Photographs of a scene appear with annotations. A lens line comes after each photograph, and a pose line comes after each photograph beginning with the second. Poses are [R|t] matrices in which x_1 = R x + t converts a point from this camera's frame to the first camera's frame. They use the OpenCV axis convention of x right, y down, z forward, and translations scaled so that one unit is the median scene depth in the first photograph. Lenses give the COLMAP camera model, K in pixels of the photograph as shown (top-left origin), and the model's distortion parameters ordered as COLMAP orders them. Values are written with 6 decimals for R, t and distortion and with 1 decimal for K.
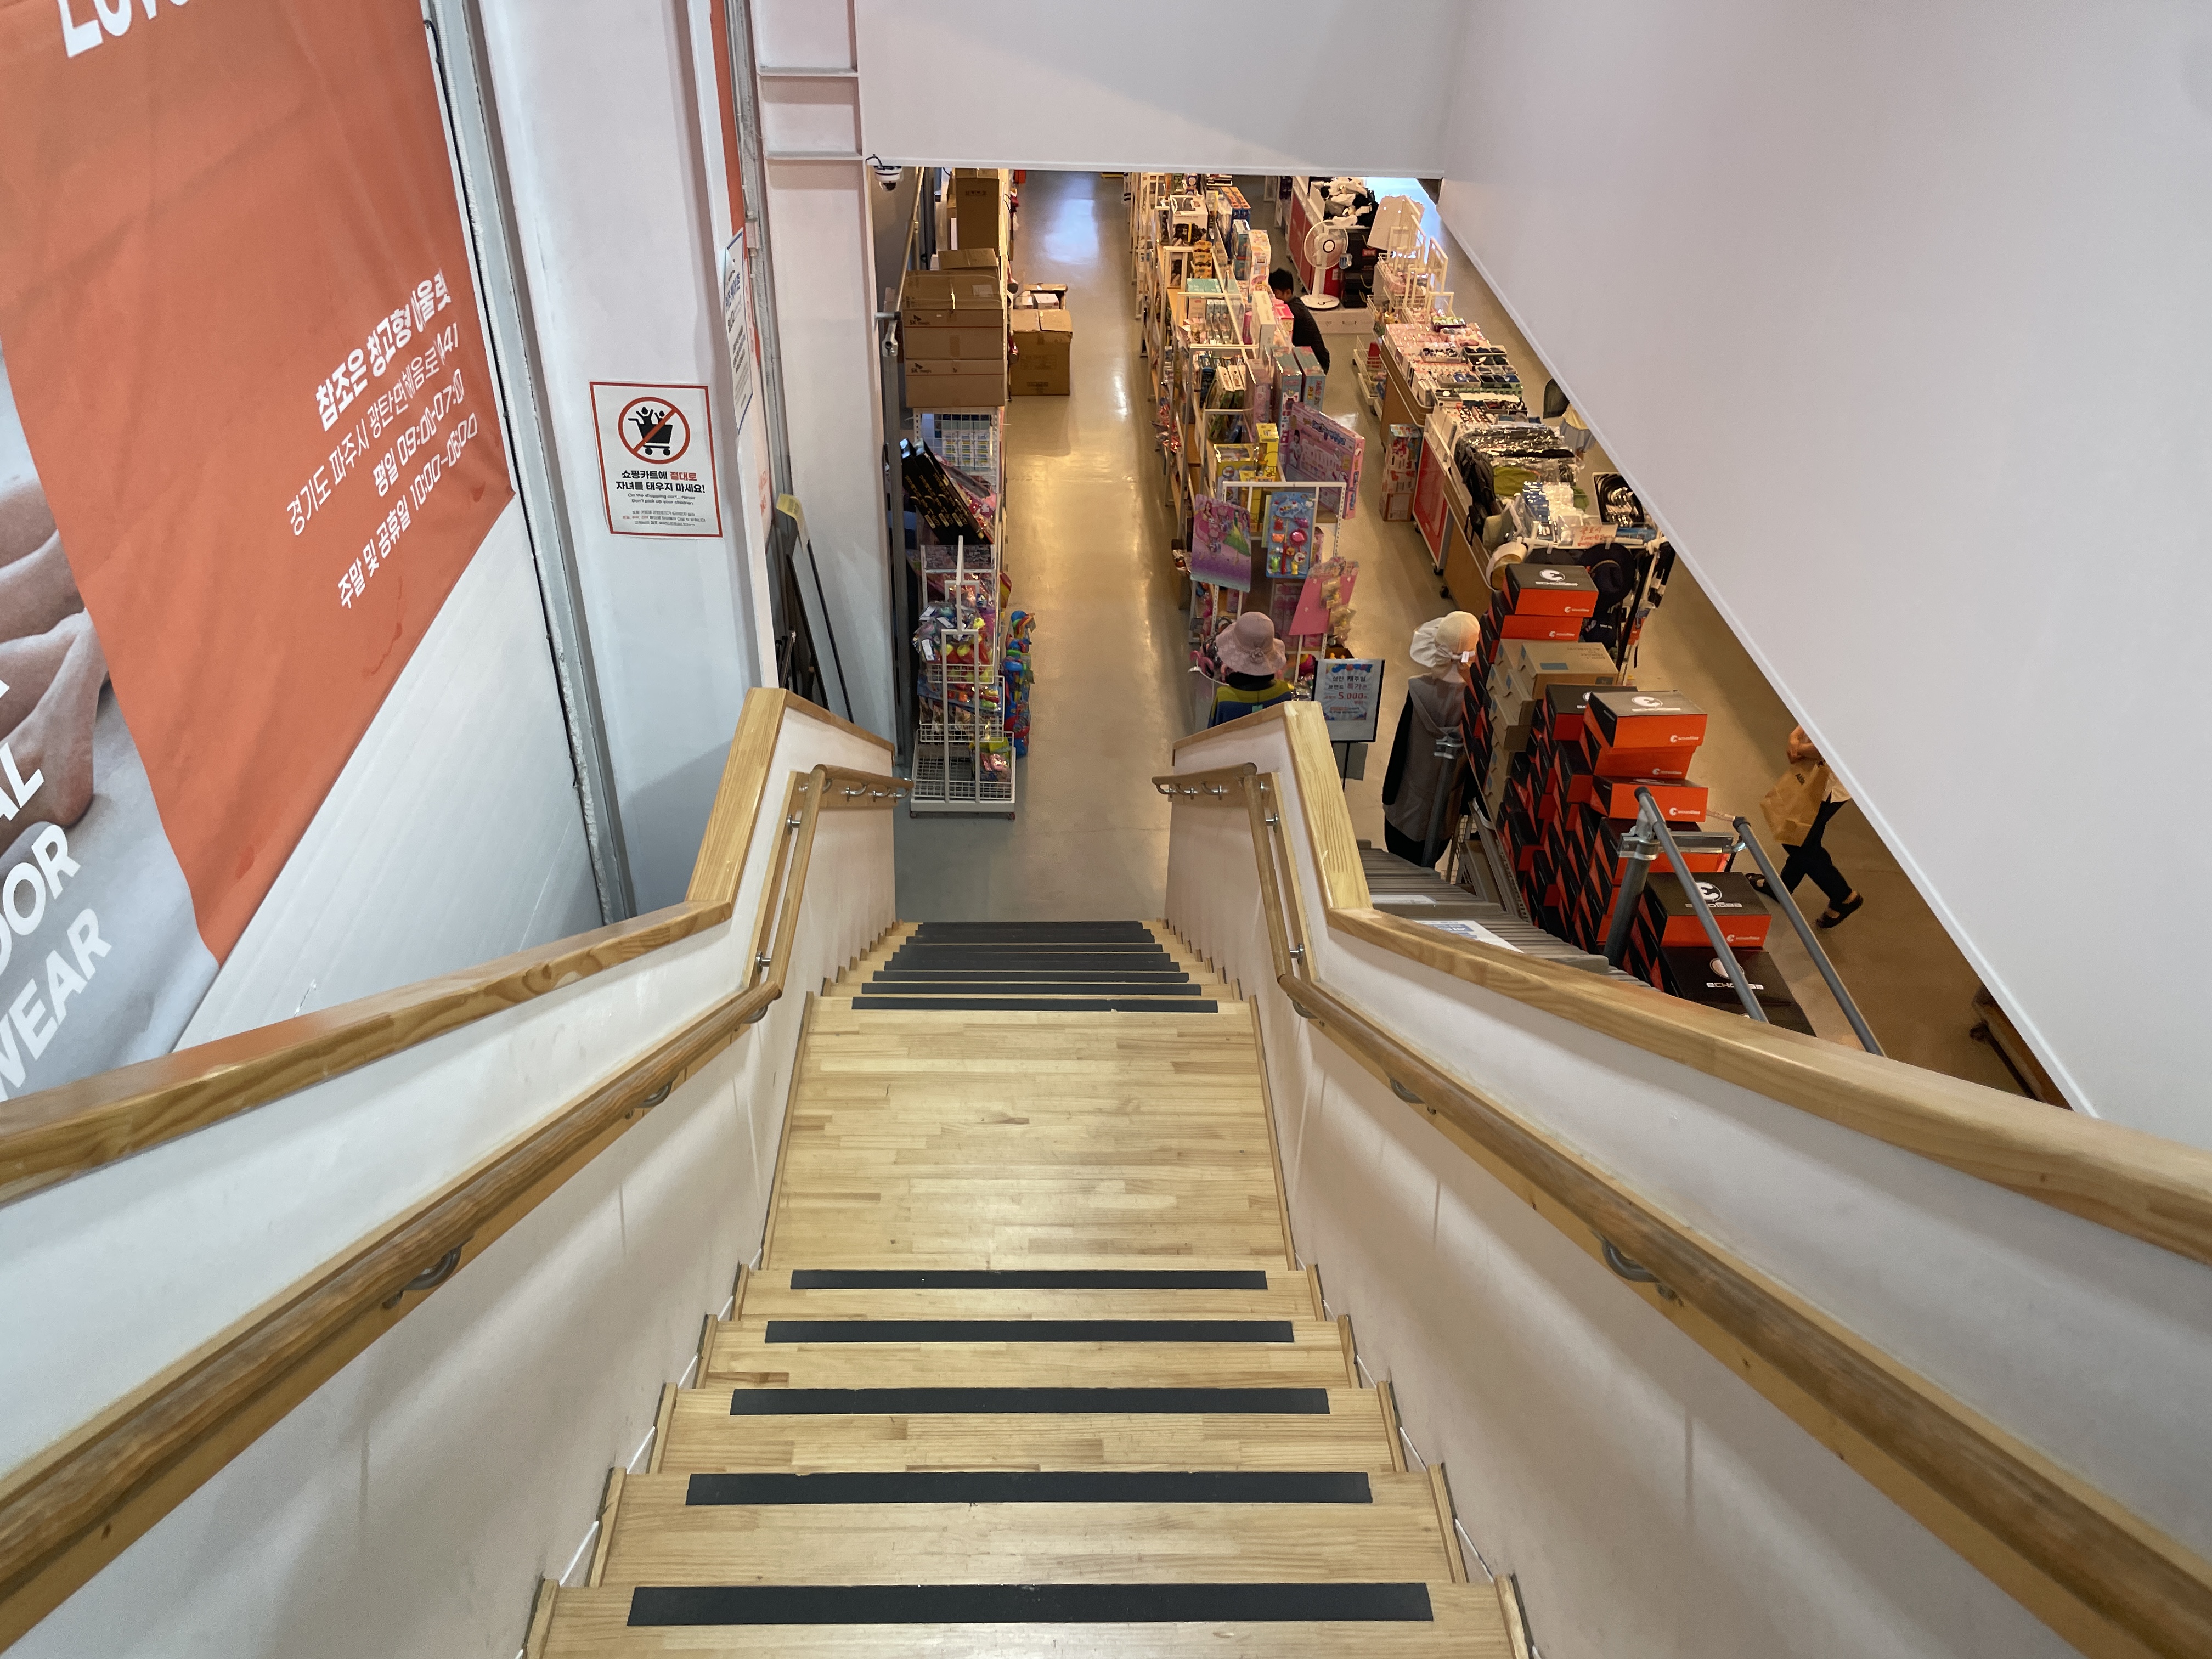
lens RADIAL K [[1691.4, 0, 1095.1], [0, 1691.4, 830.4], [0, 0, 1]] dist [0.070314, -0.055173]
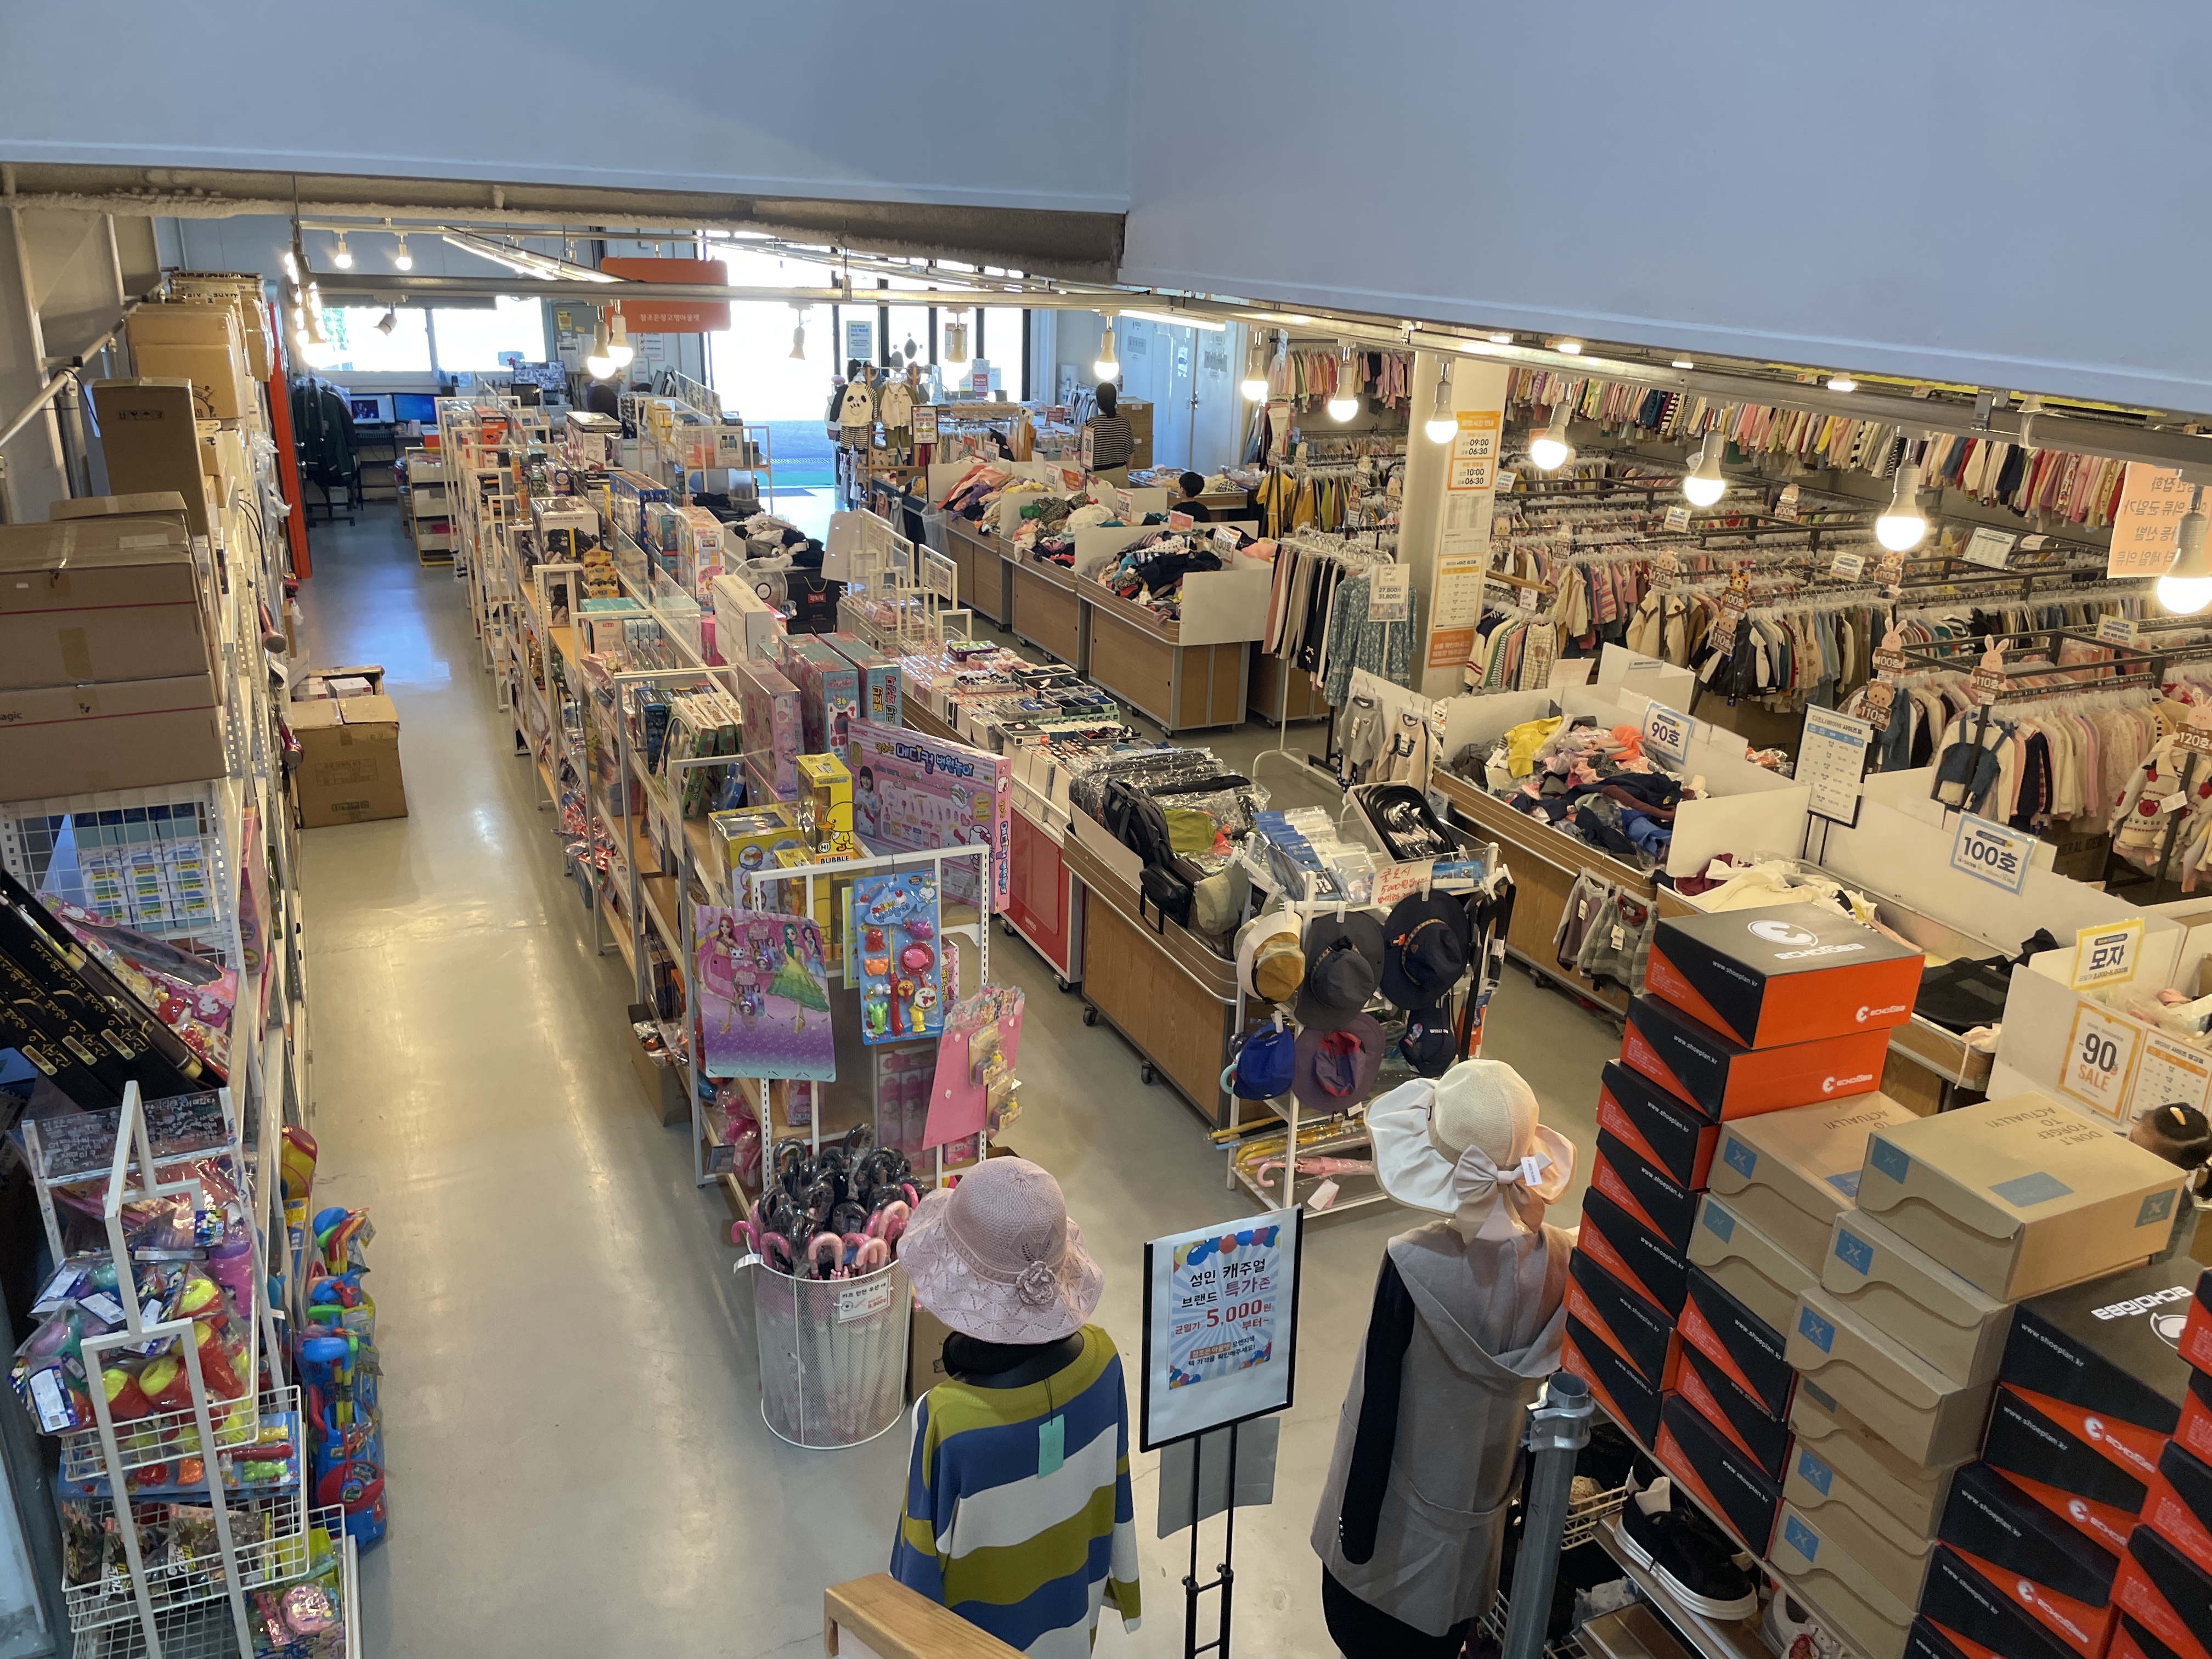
lens RADIAL K [[1691.4, 0, 1134.8], [0, 1691.4, 865.1], [0, 0, 1]] dist [0.070314, -0.055173]
pose [[0.920949, -0.132143, 0.366593, -0.002085], [0.212711, 0.958703, -0.188793, -0.088764], [-0.326506, 0.251847, 0.911025, 0.501511]]
